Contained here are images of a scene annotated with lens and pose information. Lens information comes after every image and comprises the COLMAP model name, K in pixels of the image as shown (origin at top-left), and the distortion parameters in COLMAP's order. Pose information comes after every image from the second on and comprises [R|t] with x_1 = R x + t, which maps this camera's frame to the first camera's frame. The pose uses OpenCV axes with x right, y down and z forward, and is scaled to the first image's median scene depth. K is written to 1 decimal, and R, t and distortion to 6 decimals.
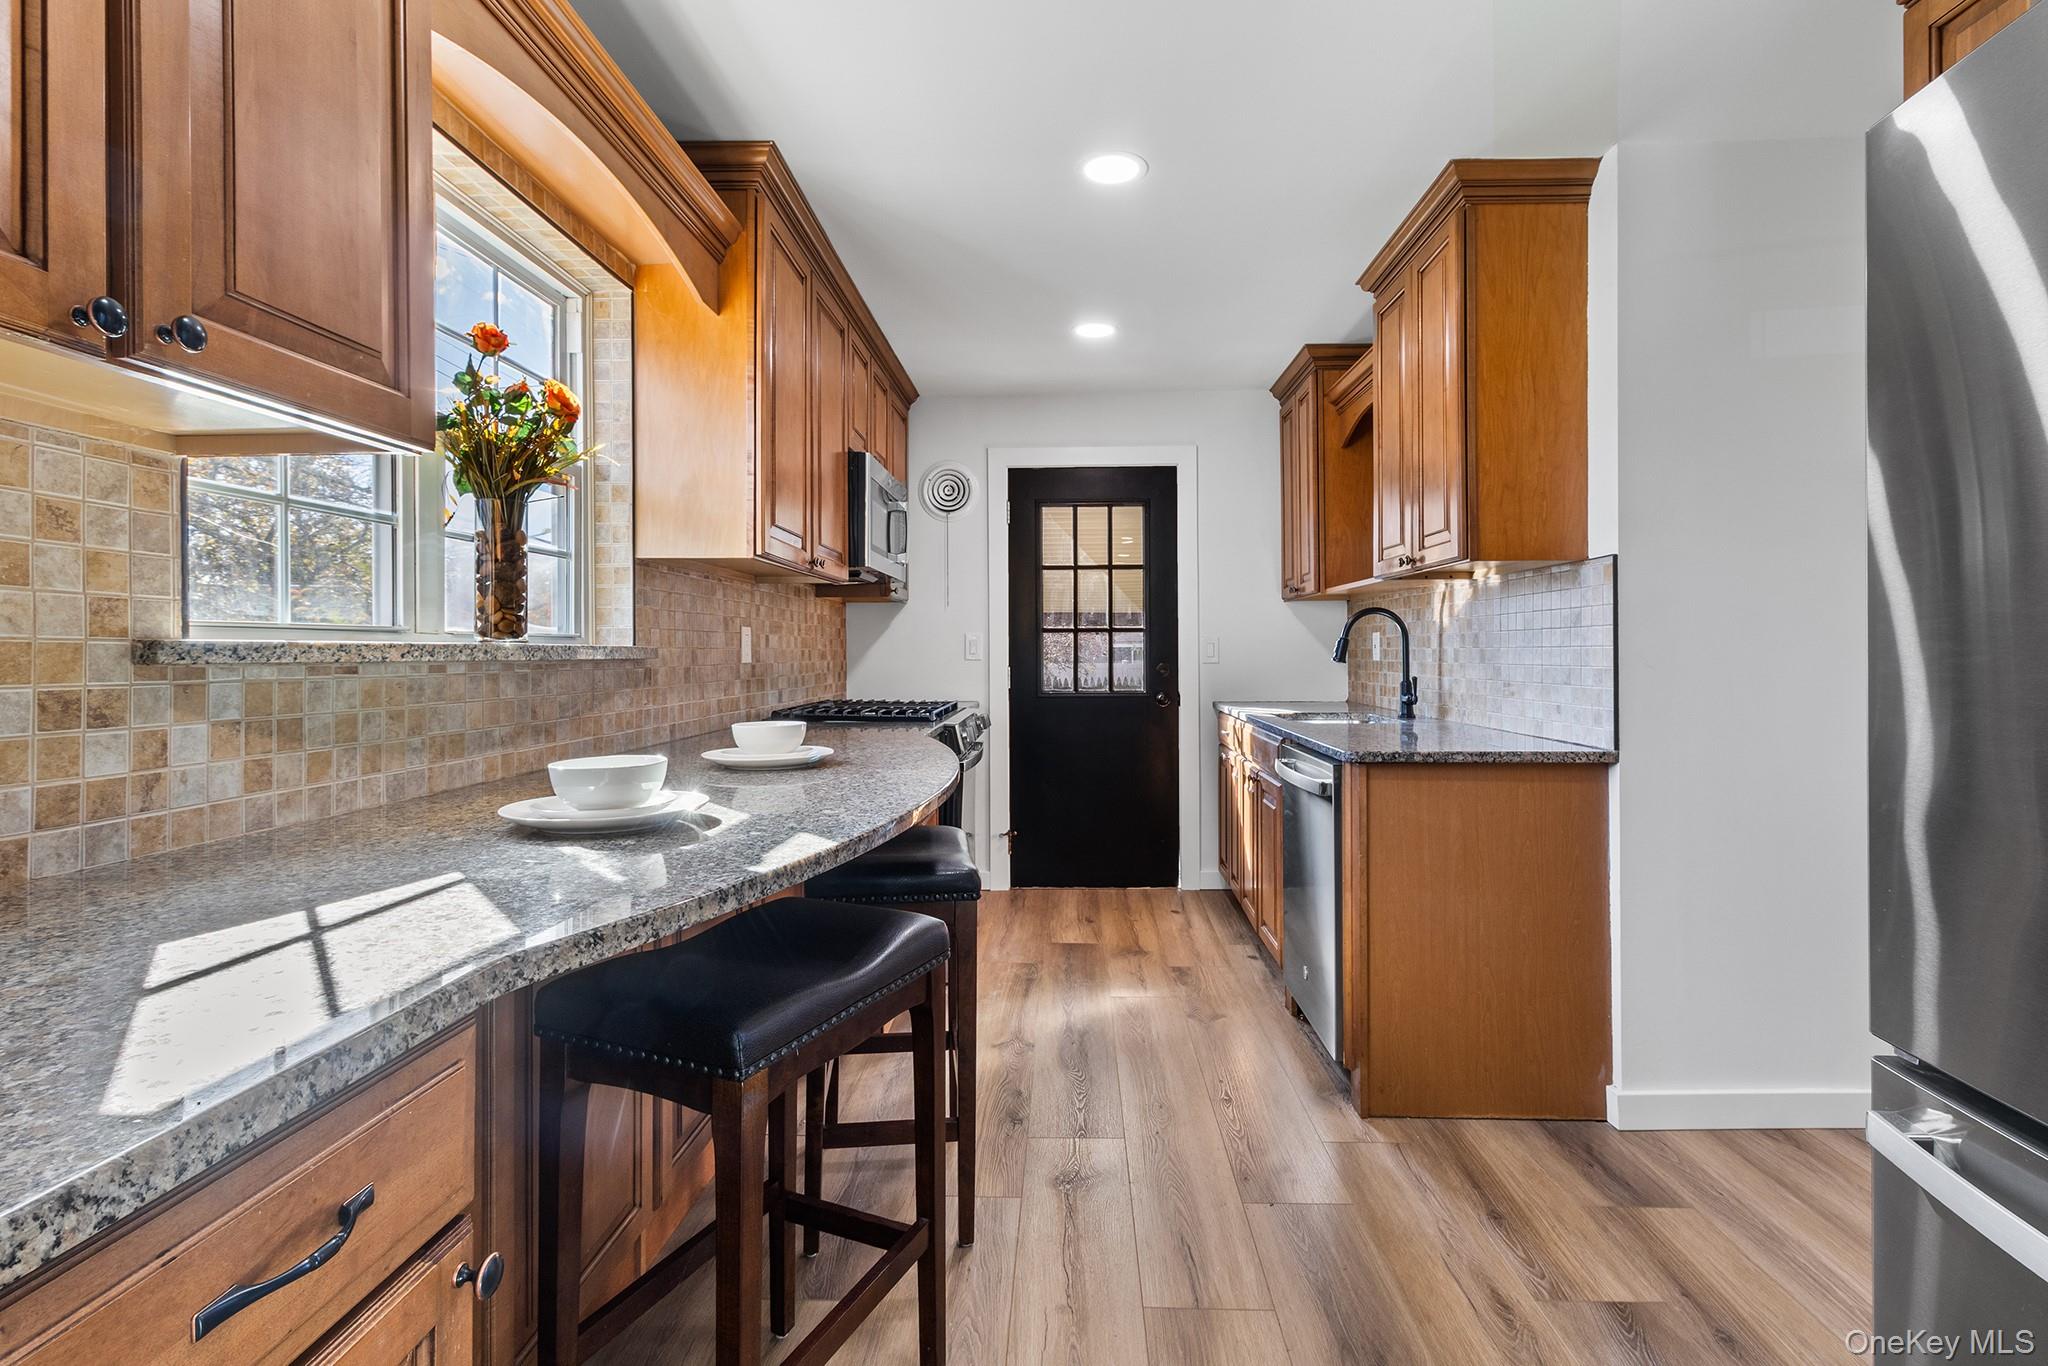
lens RADIAL K [[951.0, 0, 1032.2], [0, 951.0, 665.3], [0, 0, 1]] dist [0.002603, 0.000821]
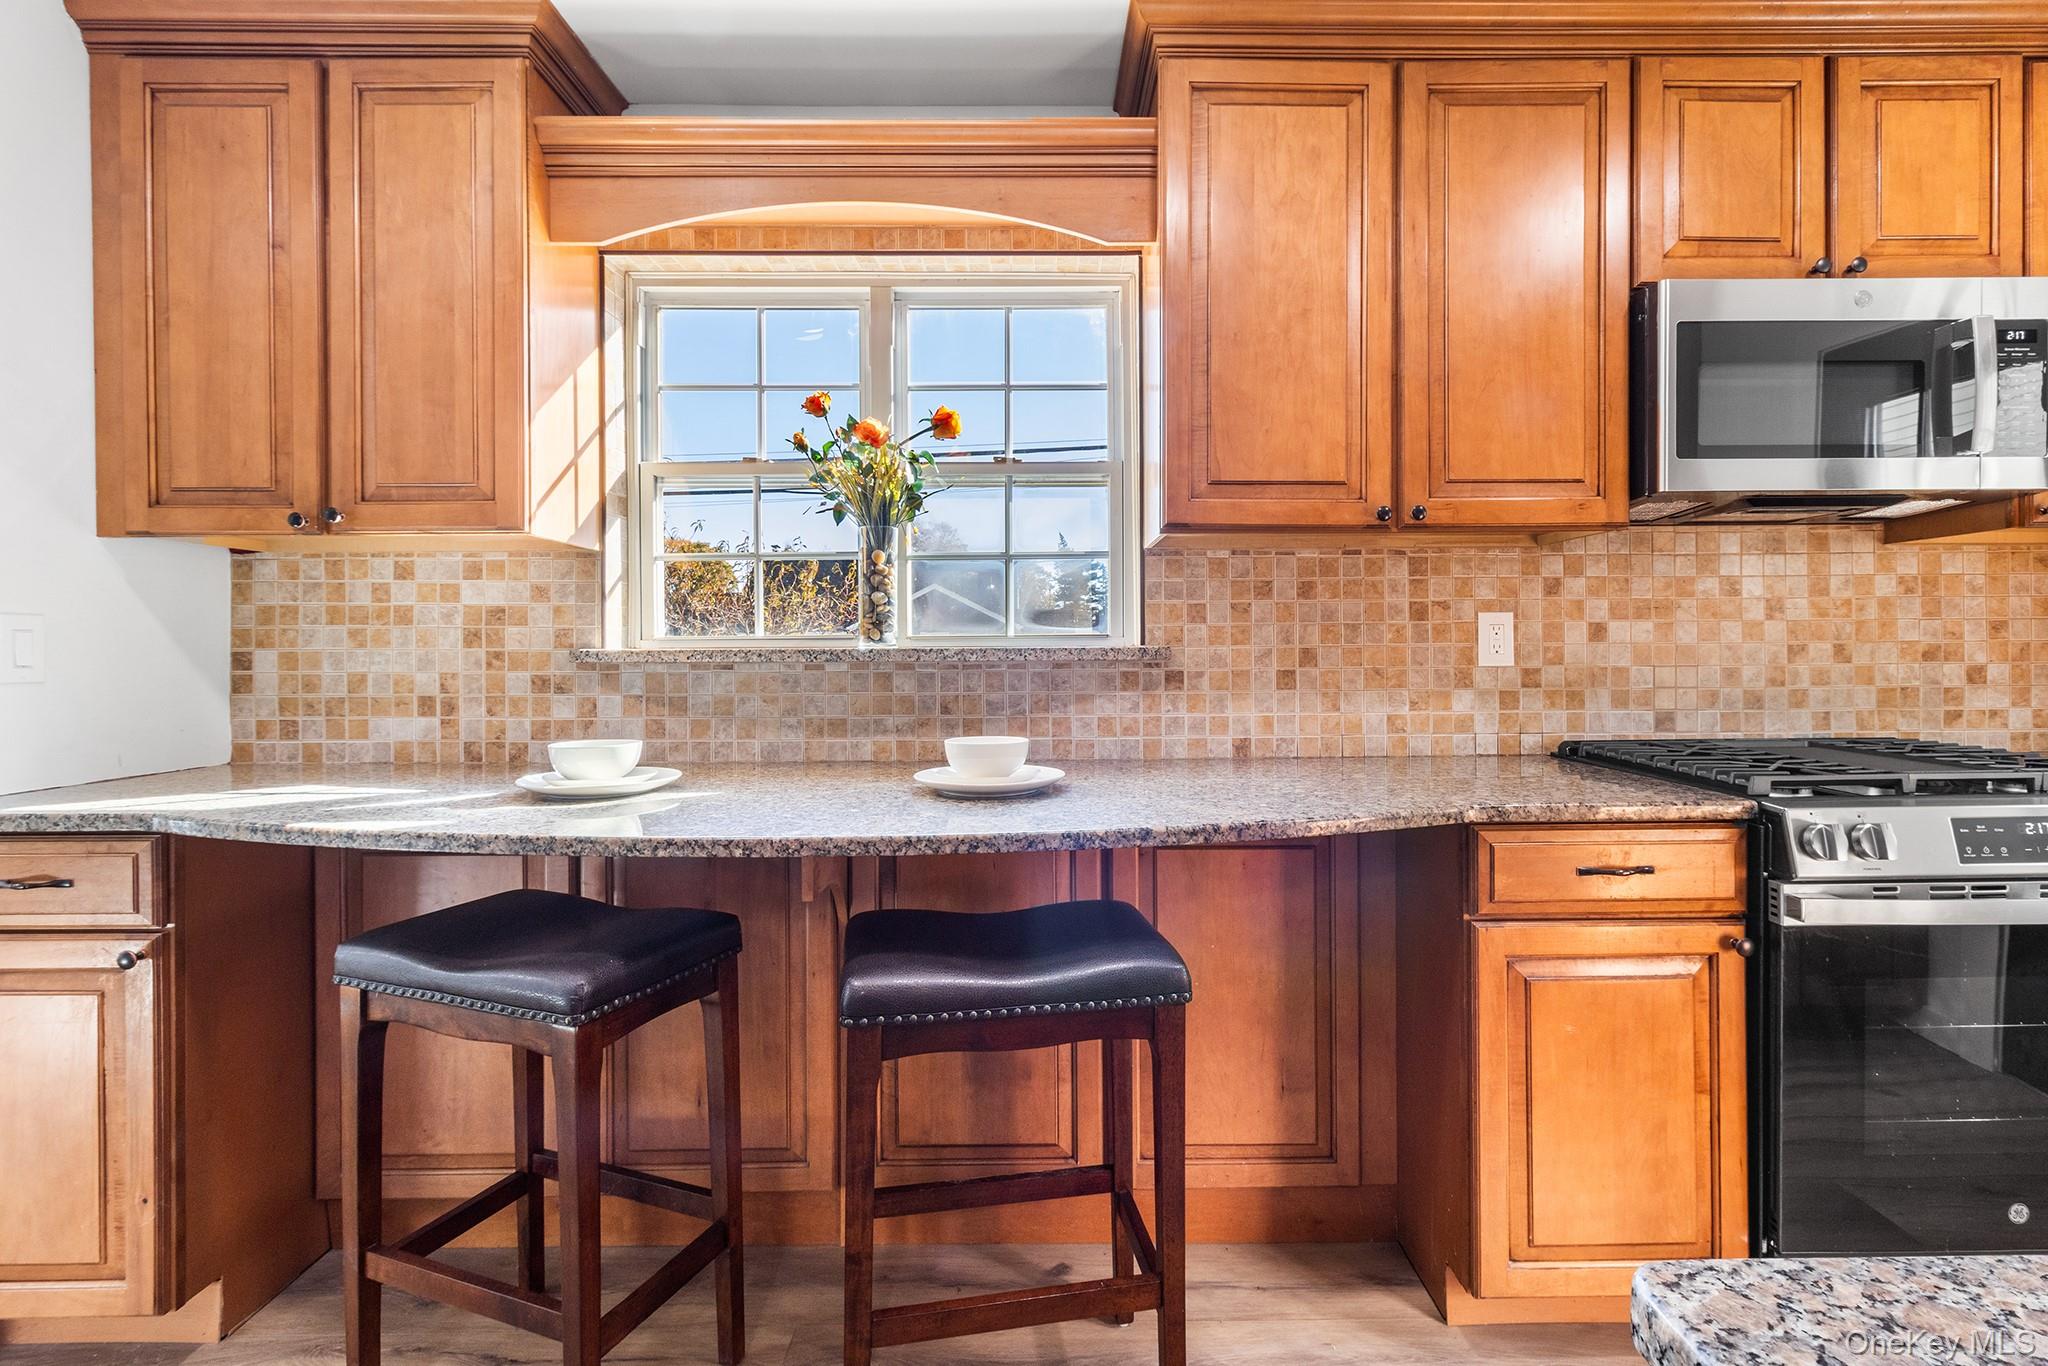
lens RADIAL K [[951.0, 0, 1024.2], [0, 951.0, 670.8], [0, 0, 1]] dist [0.002603, 0.000821]
pose [[0.047068, 0.030371, -0.998430, 0.837081], [-0.007180, 0.999522, 0.030066, -0.039414], [0.998866, 0.005754, 0.047263, 1.477447]]
